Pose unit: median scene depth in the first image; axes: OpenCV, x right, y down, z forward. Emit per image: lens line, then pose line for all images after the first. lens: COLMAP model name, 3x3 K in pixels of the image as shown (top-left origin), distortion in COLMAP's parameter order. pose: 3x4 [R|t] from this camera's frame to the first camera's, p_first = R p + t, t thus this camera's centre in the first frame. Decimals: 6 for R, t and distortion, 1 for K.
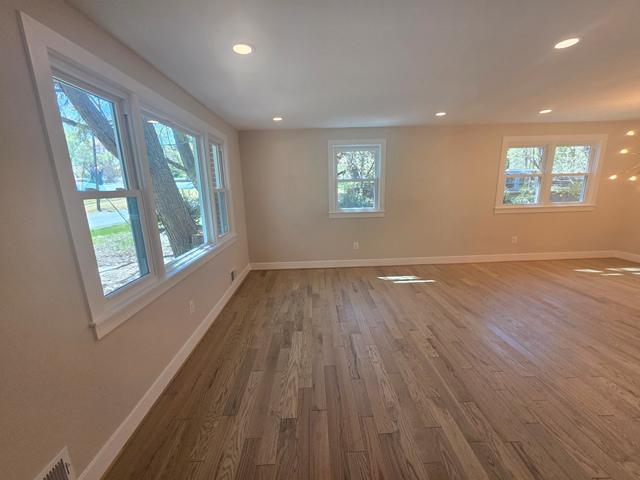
lens RADIAL K [[263.7, 0, 319.3], [0, 263.7, 244.1], [0, 0, 1]] dist [-0.004712, 0.002255]
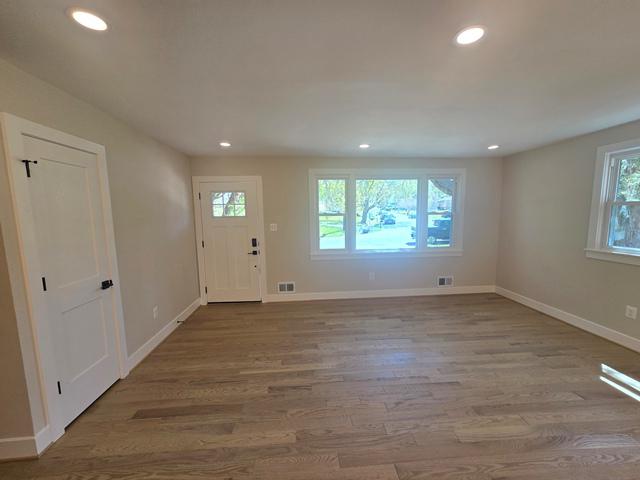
lens RADIAL K [[263.7, 0, 320.4], [0, 263.7, 243.5], [0, 0, 1]] dist [-0.004712, 0.002255]
pose [[0.046122, 0.144966, -0.988361, 0.951008], [-0.202177, 0.970292, 0.132881, -0.114868], [0.978262, 0.193695, 0.074061, 0.351023]]
